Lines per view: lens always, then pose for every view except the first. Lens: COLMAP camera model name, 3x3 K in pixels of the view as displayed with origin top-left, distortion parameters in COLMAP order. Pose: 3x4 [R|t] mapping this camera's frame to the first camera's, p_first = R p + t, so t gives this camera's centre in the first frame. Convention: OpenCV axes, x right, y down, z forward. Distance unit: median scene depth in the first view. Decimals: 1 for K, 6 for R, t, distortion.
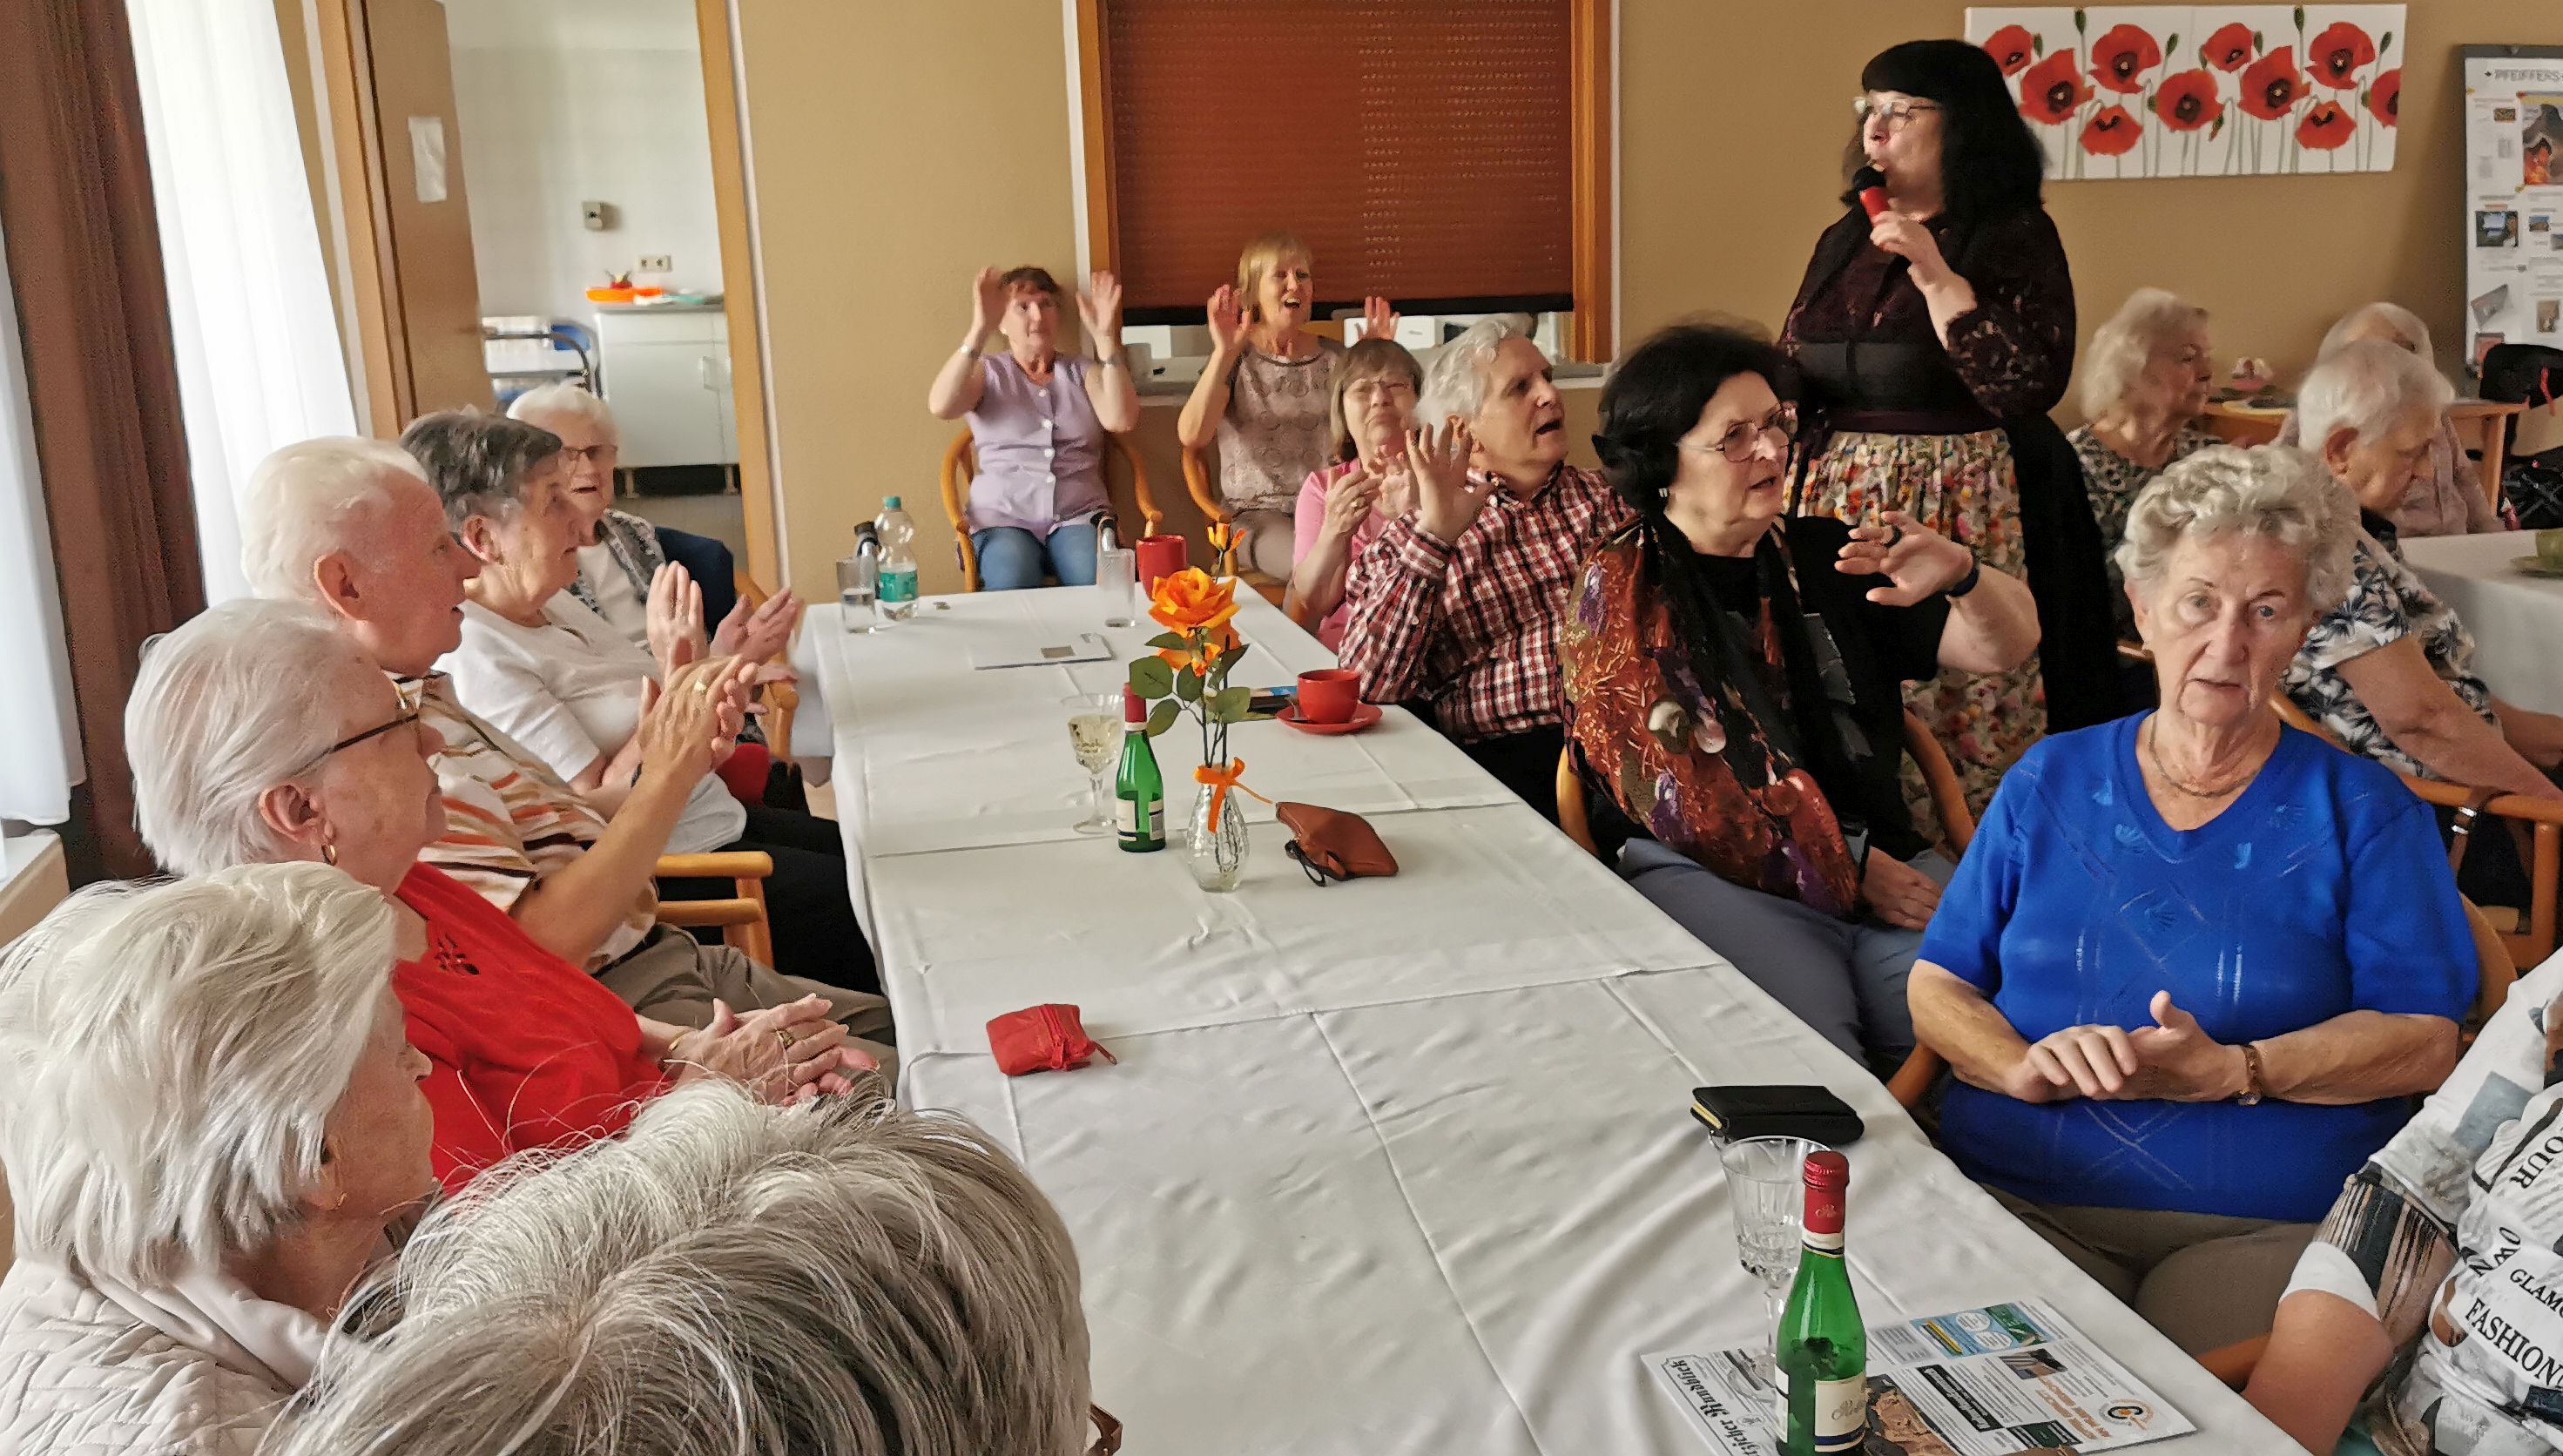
lens RADIAL K [[1952.1, 0, 1299.2], [0, 1952.1, 797.1], [0, 0, 1]] dist [0.046428, -0.008928]
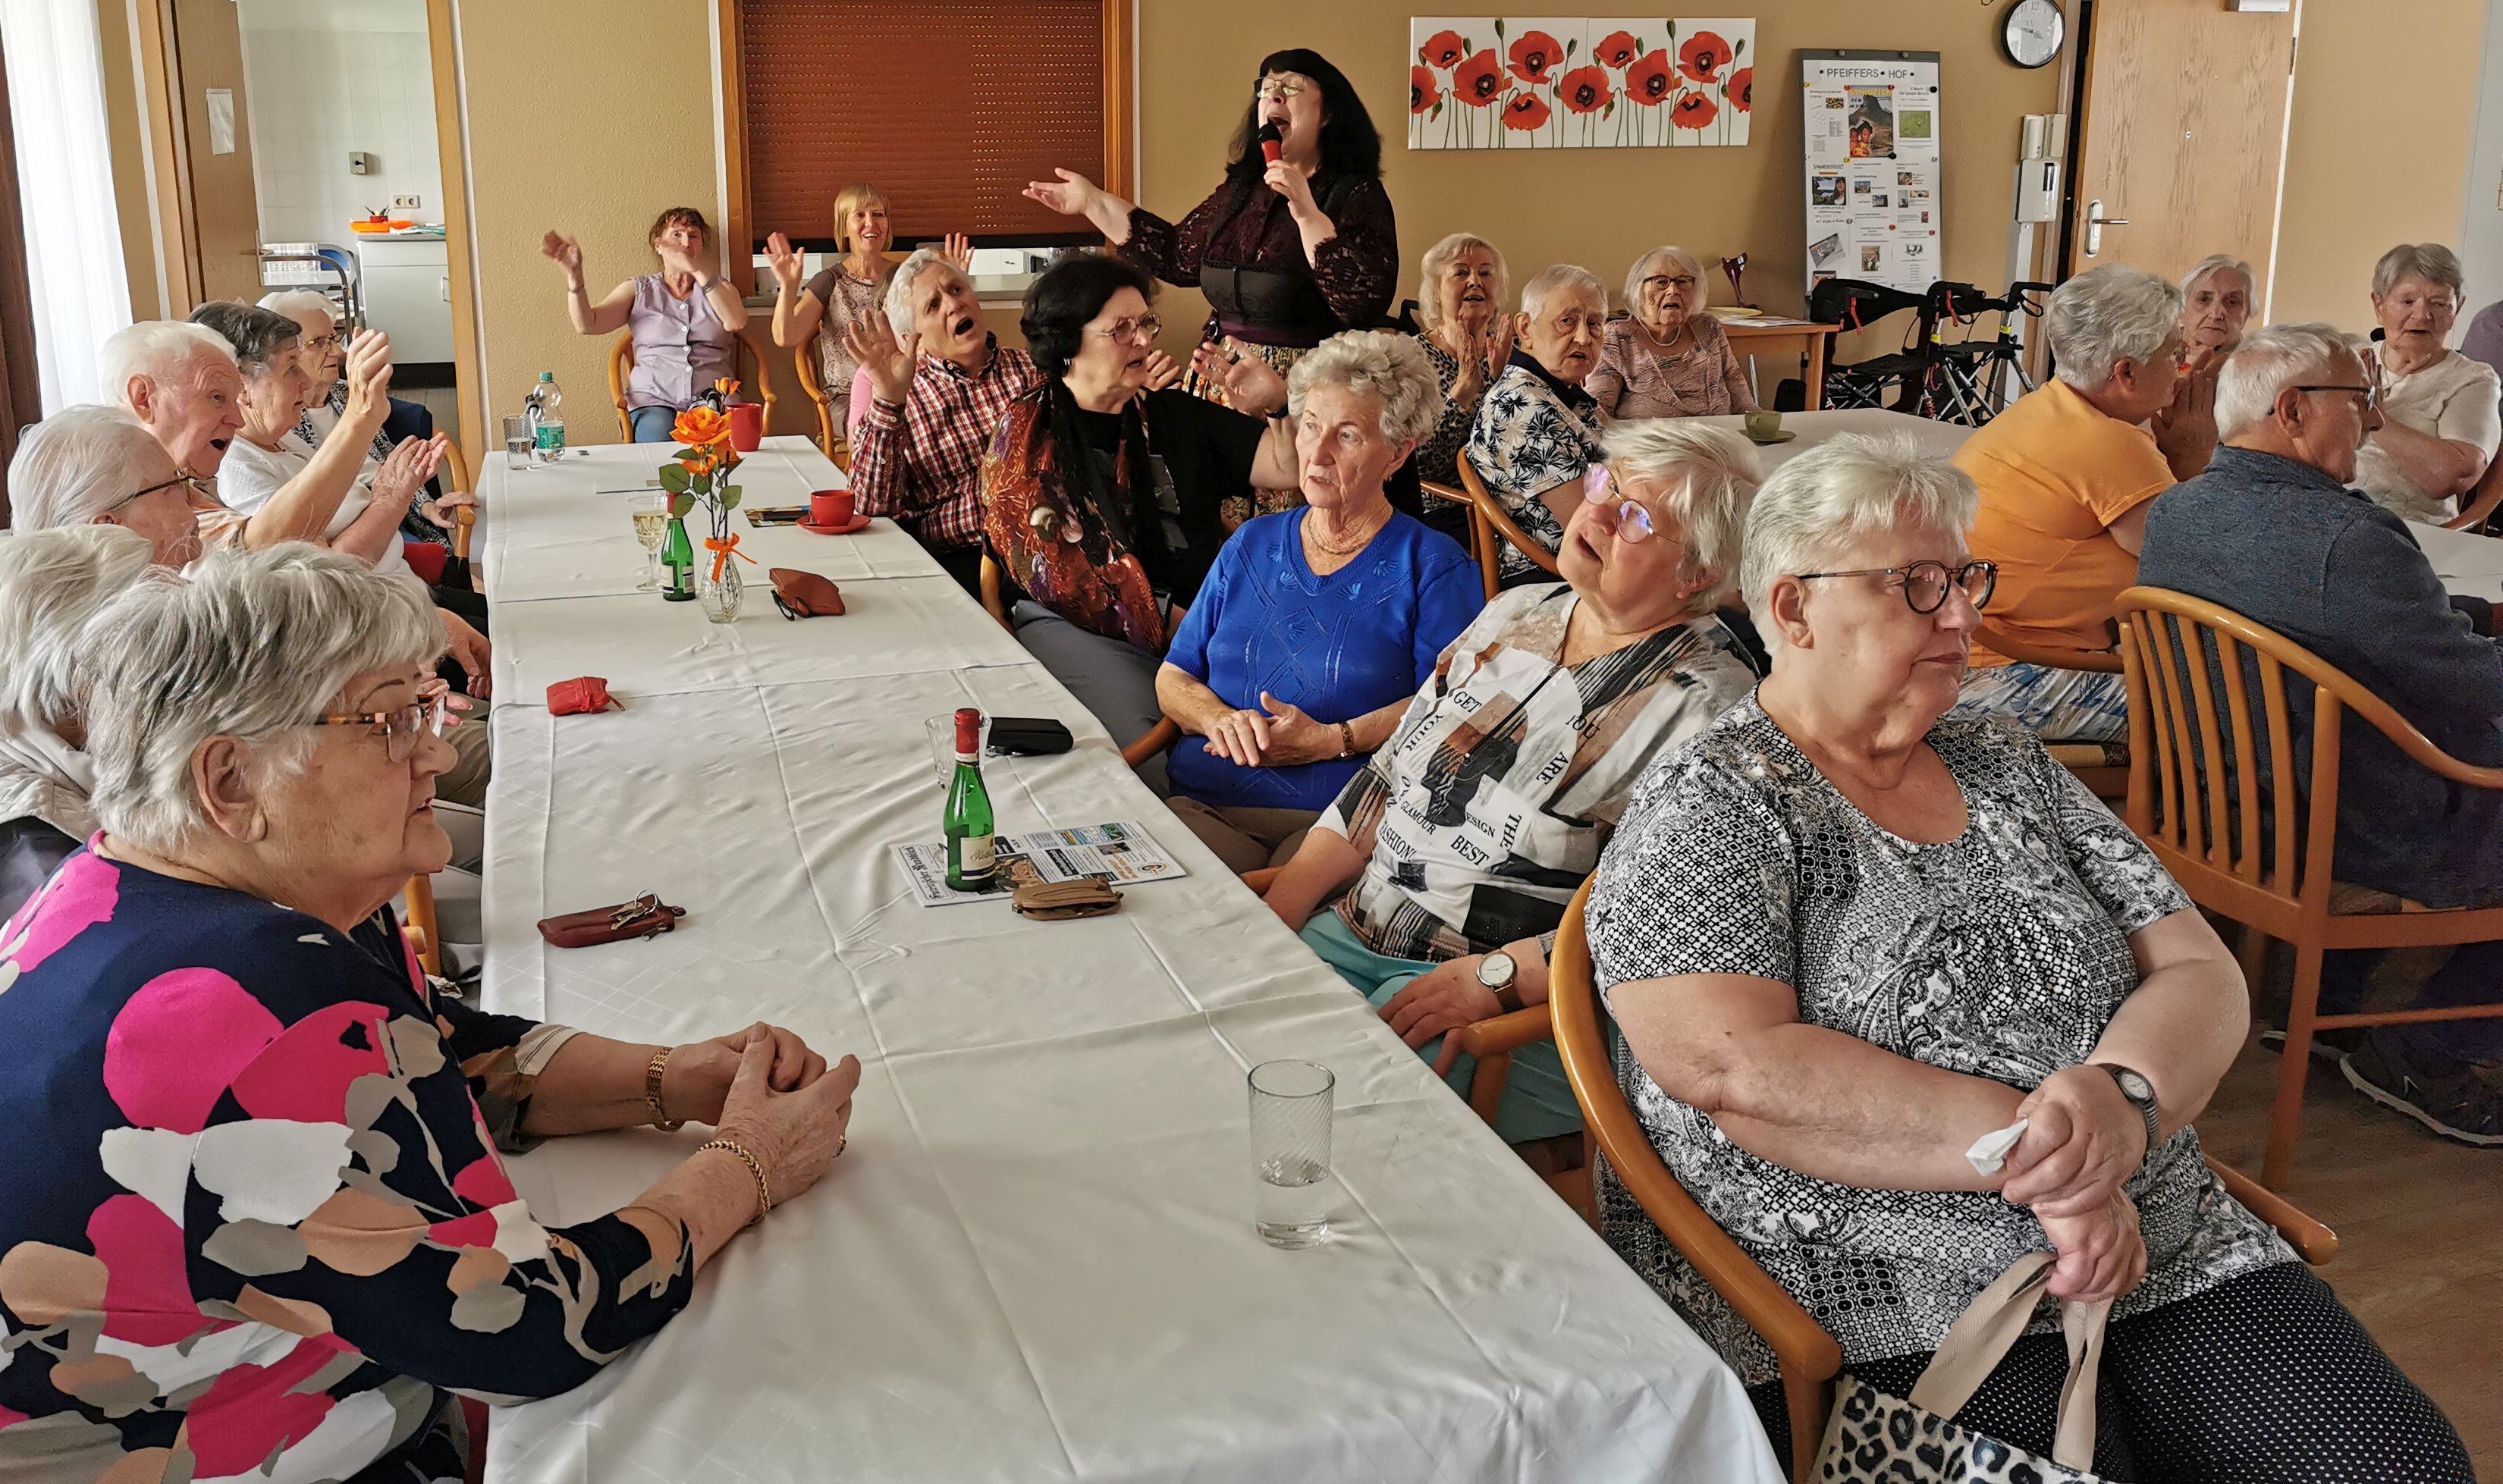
lens RADIAL K [[2419.0, 0, 1252.6], [0, 2419.0, 740.6], [0, 0, 1]] dist [0.061908, 0.000000]
pose [[0.999592, 0.011908, -0.025946, 0.374520], [-0.013114, 0.998817, -0.046817, 0.198850], [0.025358, 0.047138, 0.998566, -0.759461]]
